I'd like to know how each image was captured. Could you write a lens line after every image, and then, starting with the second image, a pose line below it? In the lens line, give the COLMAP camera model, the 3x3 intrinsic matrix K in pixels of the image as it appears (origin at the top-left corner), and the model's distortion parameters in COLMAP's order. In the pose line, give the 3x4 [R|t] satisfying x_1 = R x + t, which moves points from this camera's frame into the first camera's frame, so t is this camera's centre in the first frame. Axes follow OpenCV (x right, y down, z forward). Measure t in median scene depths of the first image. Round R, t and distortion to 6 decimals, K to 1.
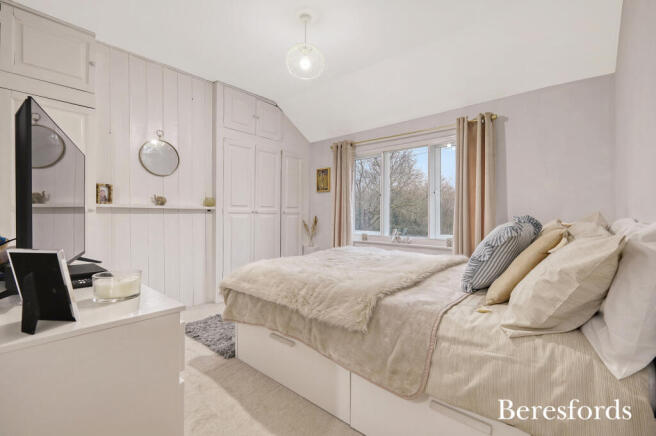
lens RADIAL K [[285.2, 0, 326.8], [0, 285.2, 214.5], [0, 0, 1]] dist [0.000614, 0.000208]
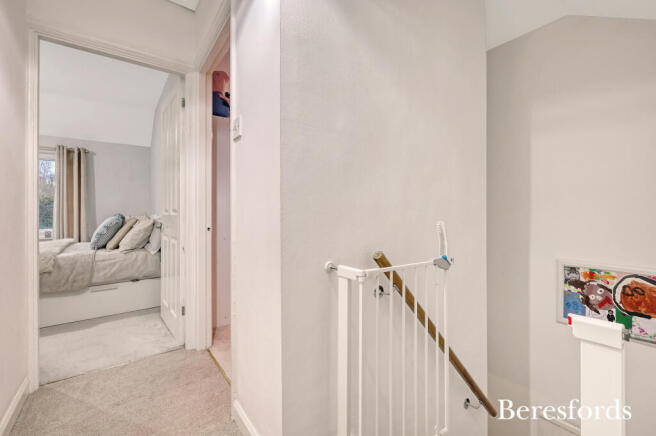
lens RADIAL K [[285.2, 0, 326.8], [0, 285.2, 214.5], [0, 0, 1]] dist [0.000614, 0.000208]
pose [[0.221600, -0.007491, 0.975109, -1.391163], [0.003191, 0.999971, 0.006957, -0.000004], [-0.975132, 0.001569, 0.221618, -1.346779]]
